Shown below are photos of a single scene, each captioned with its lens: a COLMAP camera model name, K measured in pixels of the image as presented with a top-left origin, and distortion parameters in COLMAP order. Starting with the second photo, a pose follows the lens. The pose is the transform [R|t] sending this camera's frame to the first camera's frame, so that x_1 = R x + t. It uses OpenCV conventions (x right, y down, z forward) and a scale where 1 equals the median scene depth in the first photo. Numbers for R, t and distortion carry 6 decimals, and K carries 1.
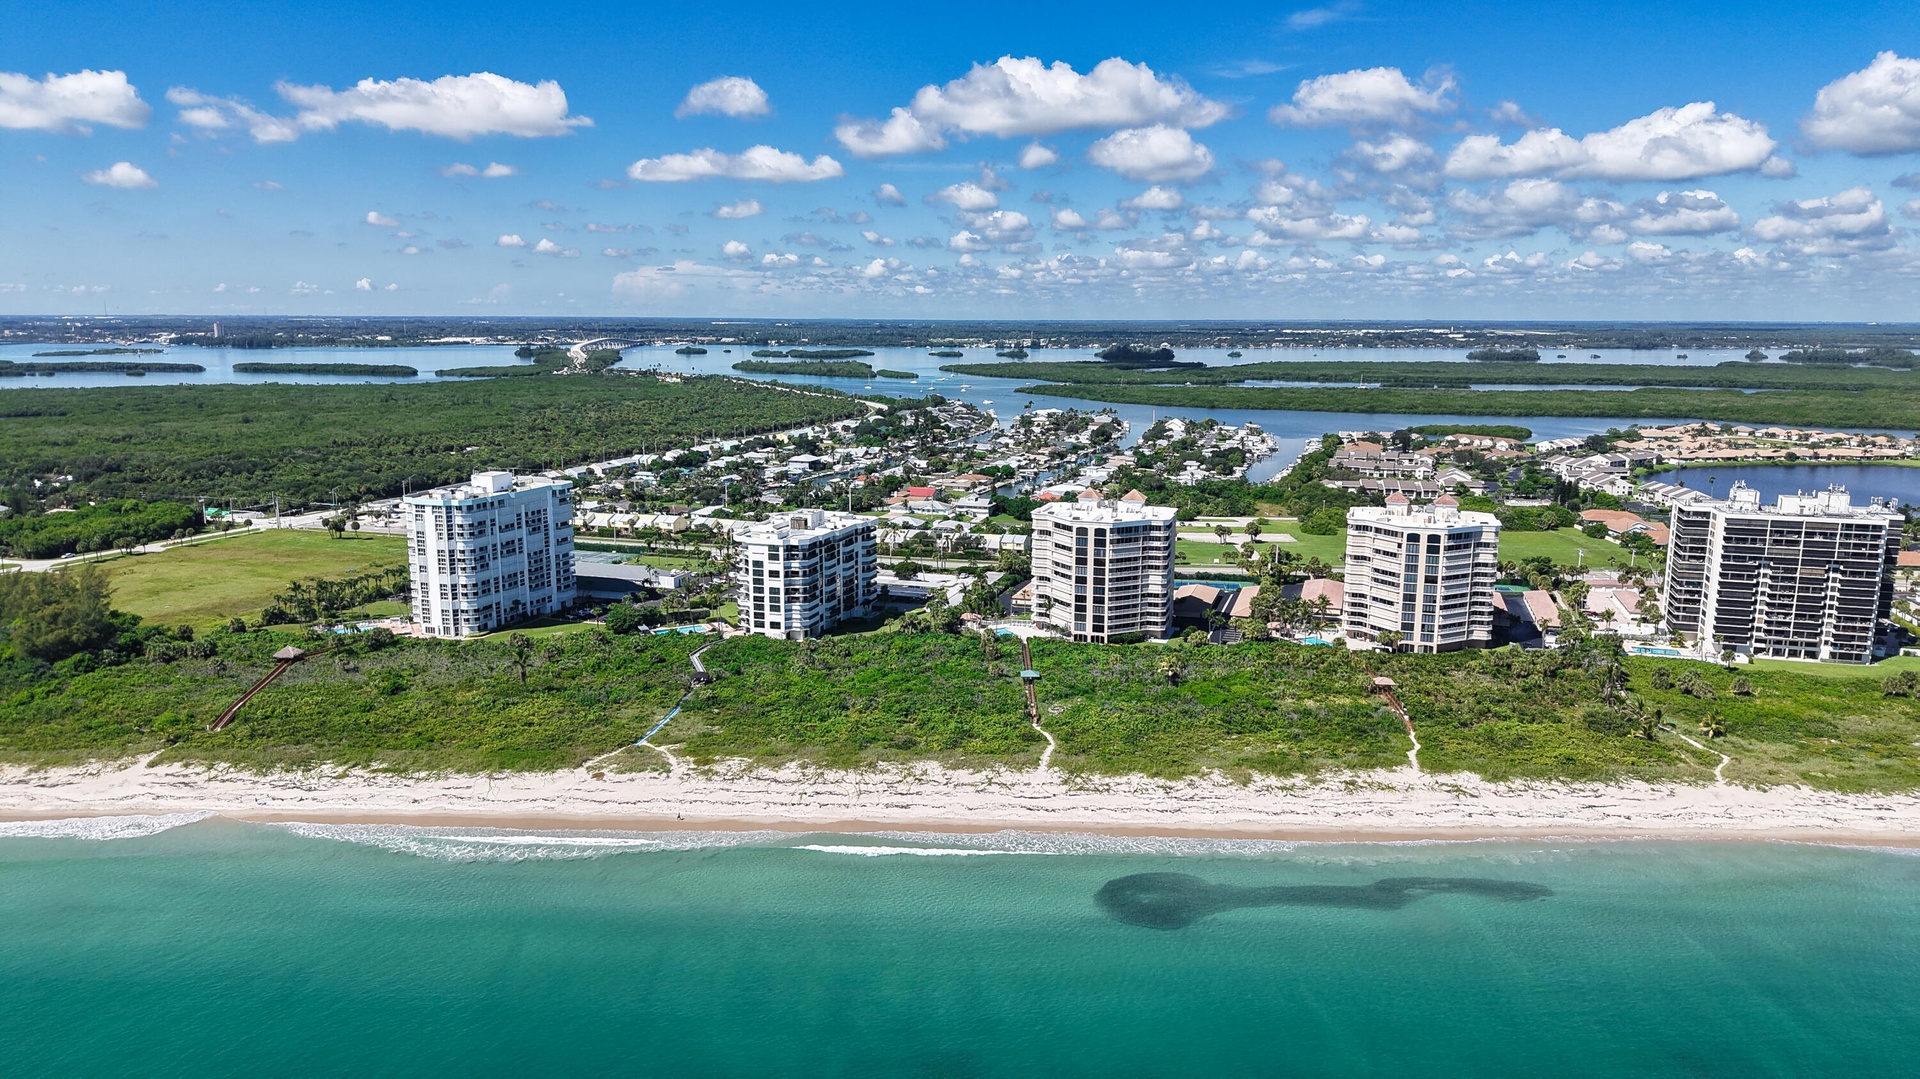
lens RADIAL K [[1256.9, 0, 962.8], [0, 1256.9, 535.6], [0, 0, 1]] dist [0.006614, -0.002253]
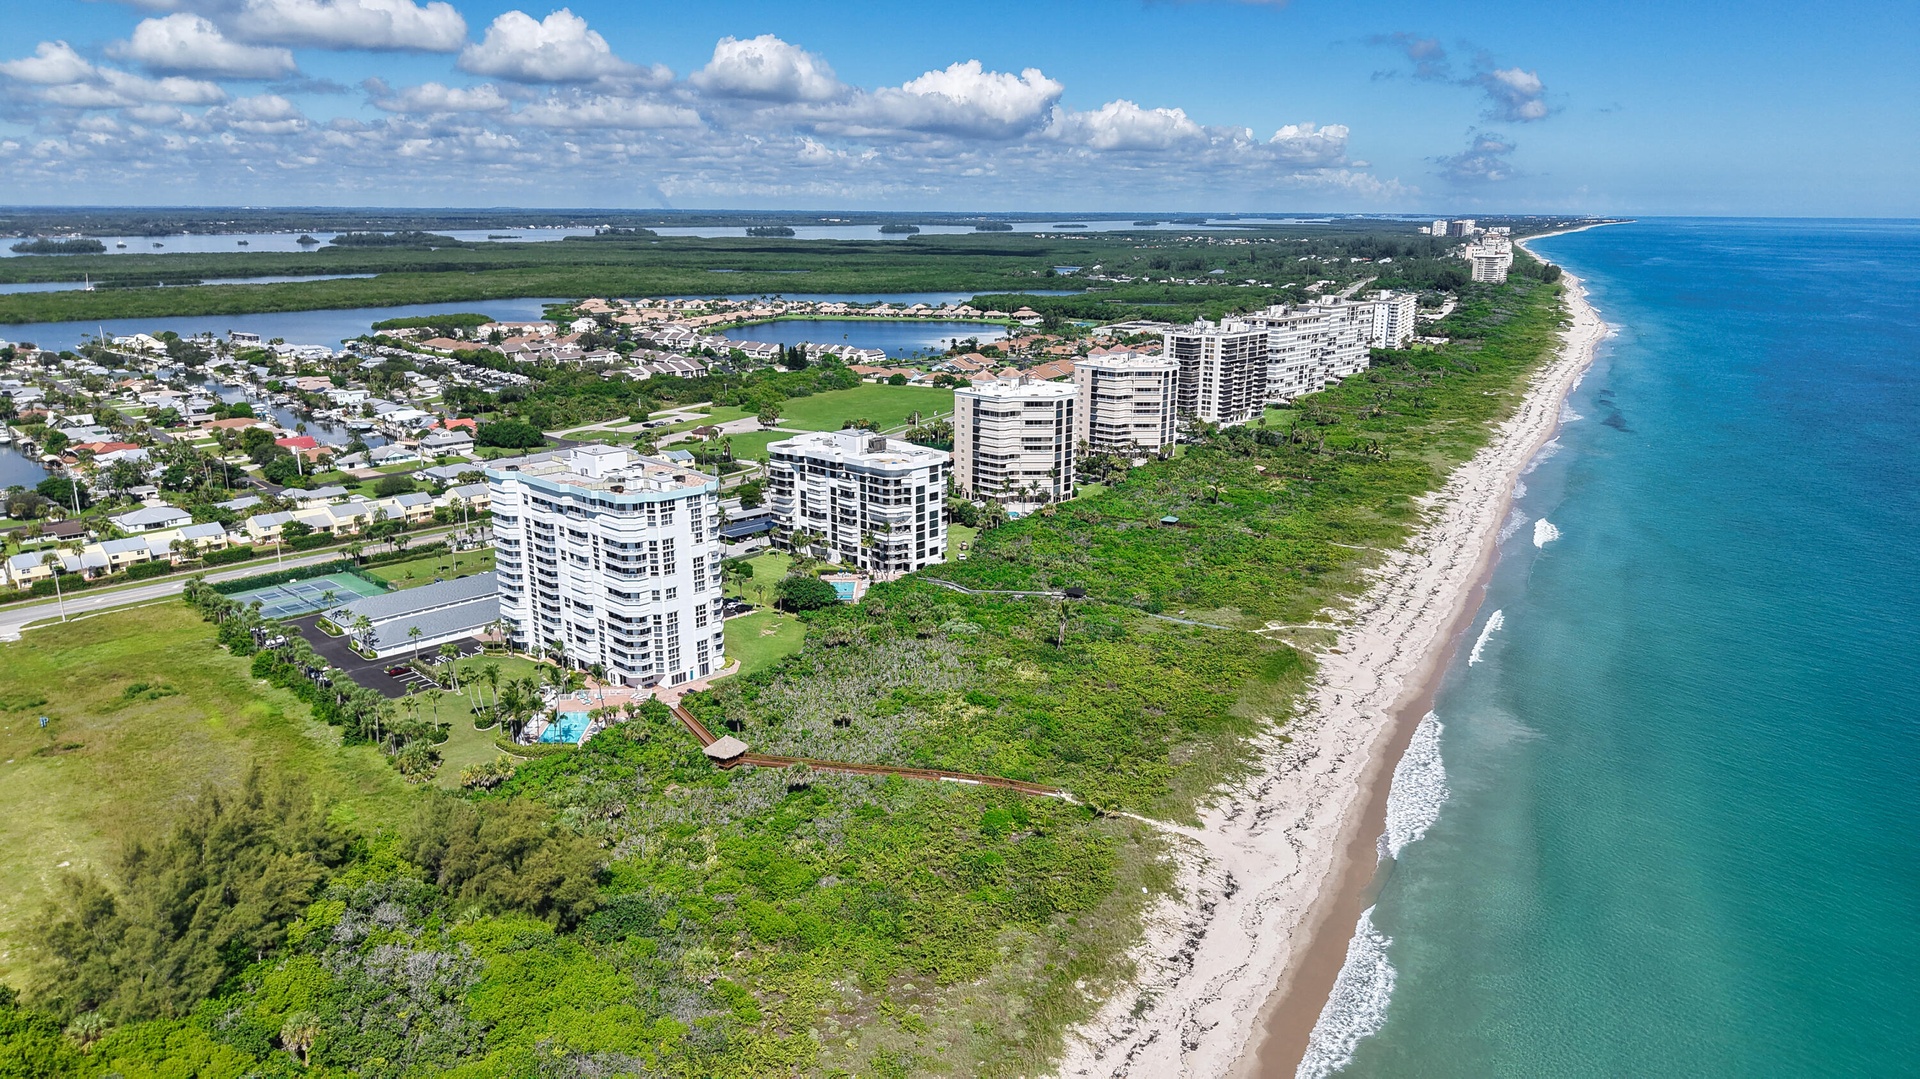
lens RADIAL K [[1256.9, 0, 961.8], [0, 1256.9, 543.1], [0, 0, 1]] dist [0.006614, -0.002253]
pose [[0.455070, -0.232564, 0.859549, -0.944042], [0.151559, 0.971436, 0.182597, -0.101792], [-0.877463, 0.047178, 0.477319, 0.540109]]
